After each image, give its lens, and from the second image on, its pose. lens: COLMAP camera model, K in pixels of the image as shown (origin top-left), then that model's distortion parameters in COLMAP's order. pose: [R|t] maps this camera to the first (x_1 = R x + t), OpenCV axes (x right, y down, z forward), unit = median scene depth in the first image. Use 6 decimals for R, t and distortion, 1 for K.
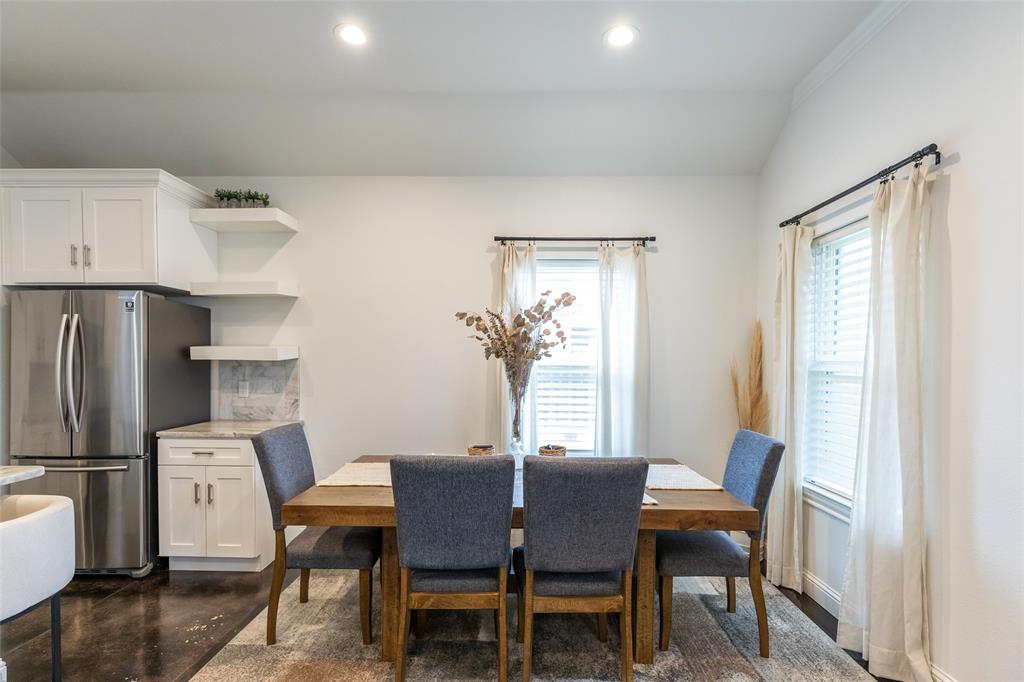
lens RADIAL K [[488.2, 0, 515.4], [0, 488.2, 370.3], [0, 0, 1]] dist [-0.008307, 0.000548]
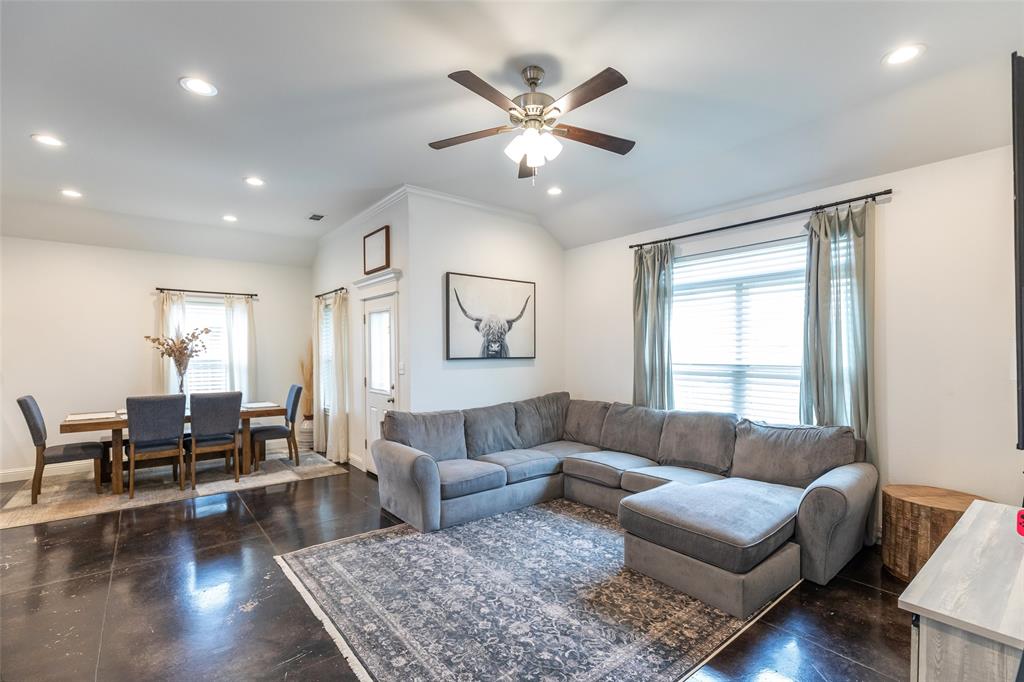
lens RADIAL K [[462.5, 0, 504.7], [0, 462.5, 362.2], [0, 0, 1]] dist [0.009150, 0.000007]
pose [[0.777142, -0.027329, 0.628732, -0.147595], [0.025287, 0.999606, 0.012195, 0.008081], [-0.628817, 0.006421, 0.777526, -1.279972]]
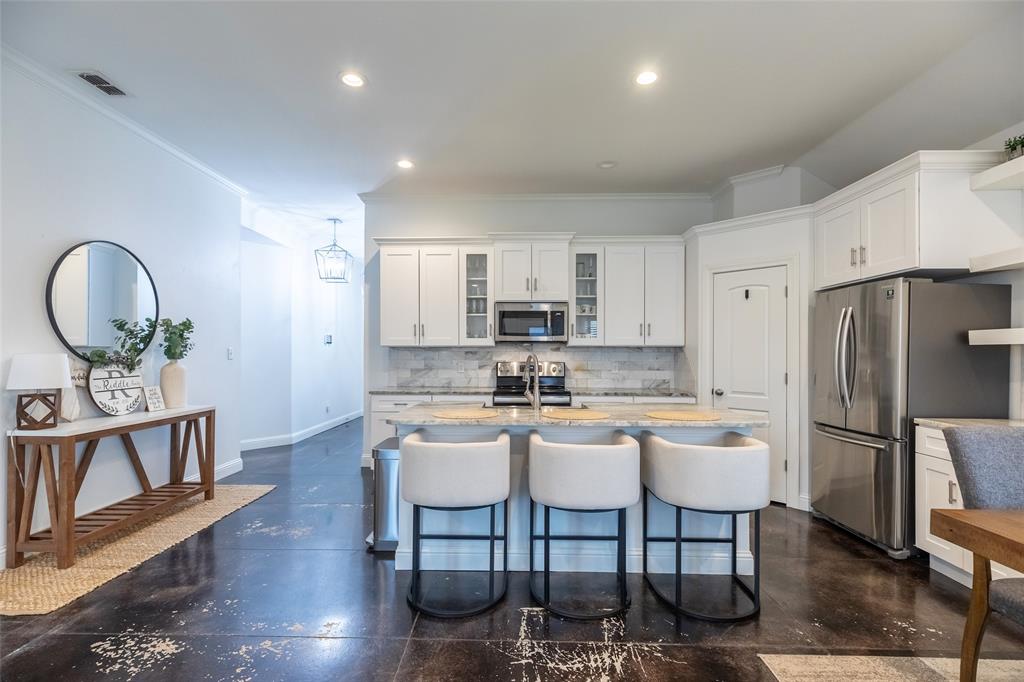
lens RADIAL K [[462.5, 0, 511.7], [0, 462.5, 350.1], [0, 0, 1]] dist [0.009150, 0.000007]
pose [[-0.001091, -0.010470, -0.999945, 0.207963], [-0.027963, 0.999554, -0.010435, 0.021921], [0.999608, 0.027950, -0.001383, 0.181714]]
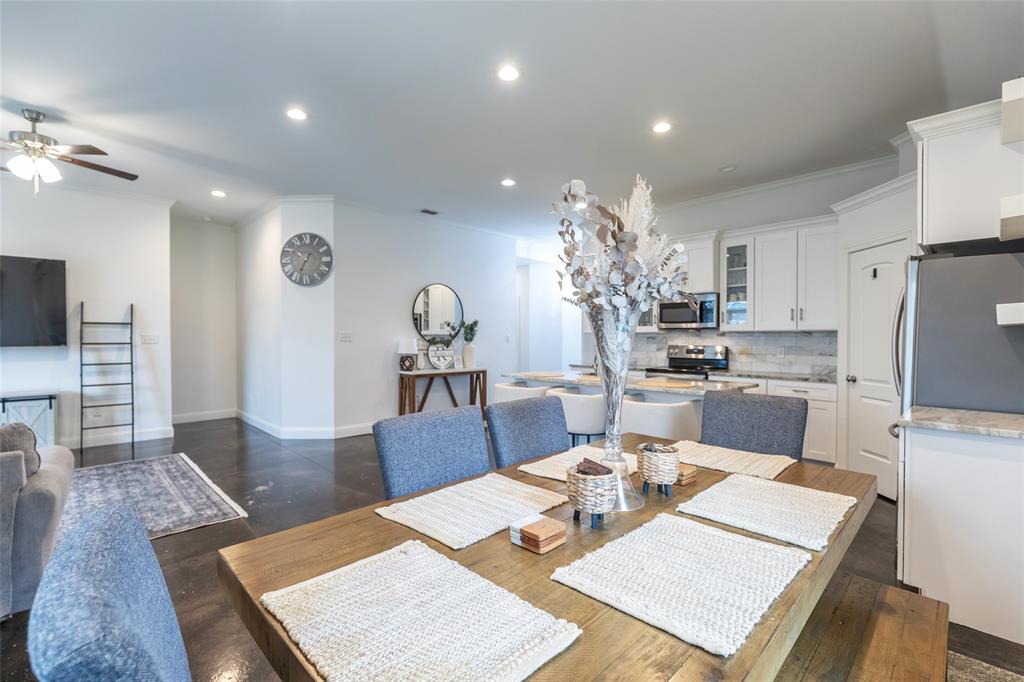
lens RADIAL K [[462.5, 0, 515.7], [0, 462.5, 339.8], [0, 0, 1]] dist [0.009150, 0.000007]
pose [[-0.712135, -0.001753, -0.702040, 0.419103], [-0.021620, 0.999577, 0.019435, -0.000395], [0.701709, 0.029018, -0.711872, 1.099371]]
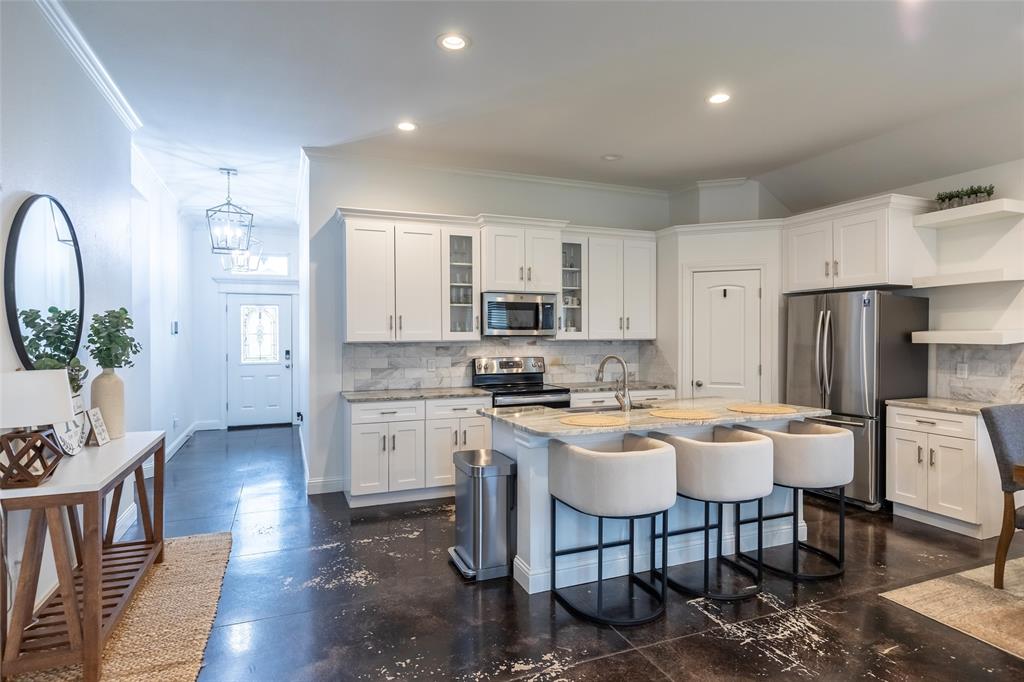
lens RADIAL K [[547.5, 0, 510.4], [0, 547.5, 337.8], [0, 0, 1]] dist [0.004012, 0.000384]
pose [[0.395322, -0.000086, -0.918543, 0.189685], [-0.020034, 0.999761, -0.008716, -0.004000], [0.918324, 0.021848, 0.395226, -0.468718]]
